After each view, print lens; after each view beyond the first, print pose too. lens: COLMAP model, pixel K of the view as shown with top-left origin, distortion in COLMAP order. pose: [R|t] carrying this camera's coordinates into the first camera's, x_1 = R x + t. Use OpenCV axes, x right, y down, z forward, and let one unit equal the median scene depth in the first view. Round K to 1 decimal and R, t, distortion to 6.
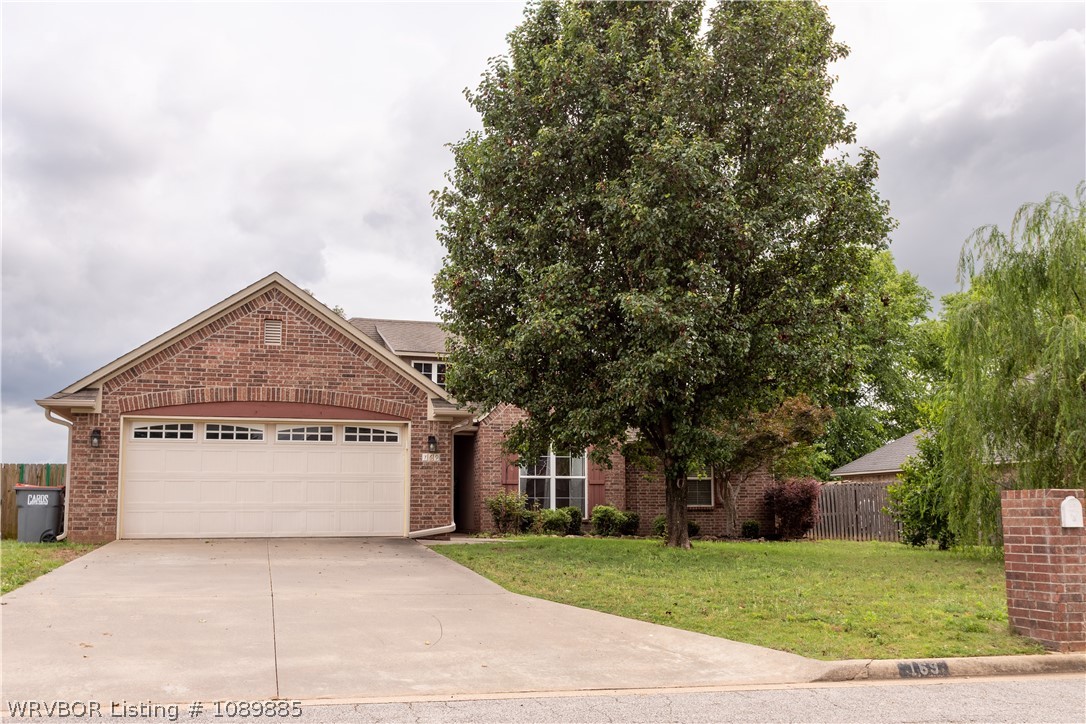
lens RADIAL K [[1060.9, 0, 543.0], [0, 1060.9, 362.0], [0, 0, 1]] dist [0.061225, -0.089606]
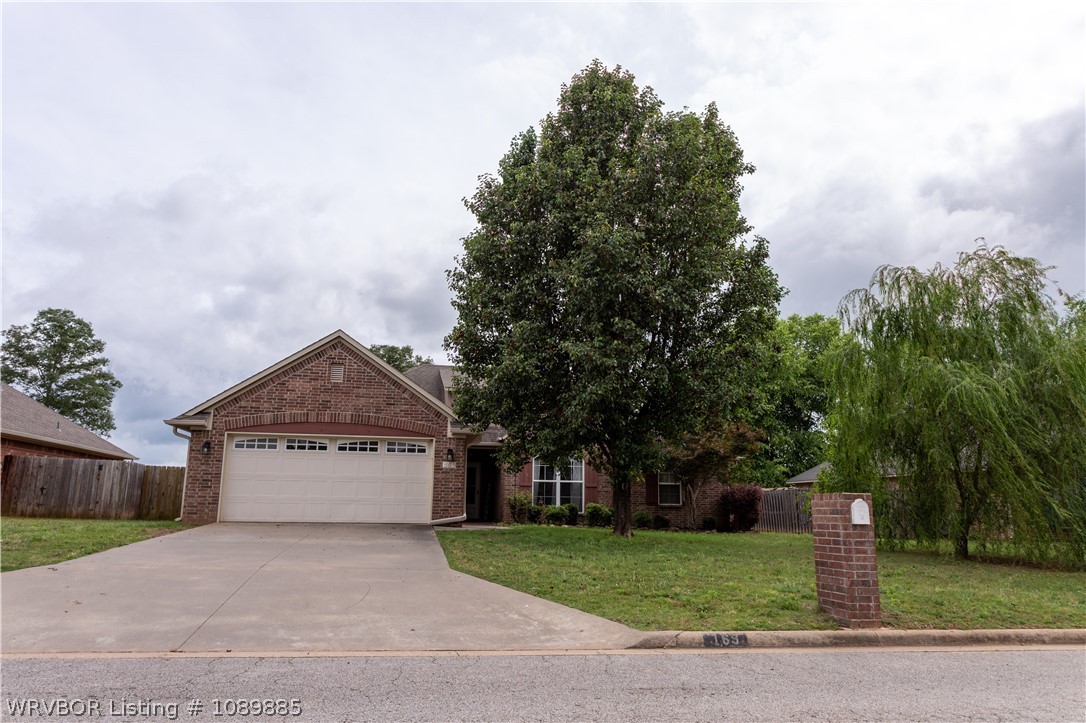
lens RADIAL K [[750.8, 0, 542.9], [0, 750.8, 324.3], [0, 0, 1]] dist [0.010926, 0.000331]
pose [[0.996324, -0.004961, -0.085521, 0.106486], [-0.003527, 0.995100, -0.098810, 0.005916], [0.085592, 0.098748, 0.991425, 0.043020]]
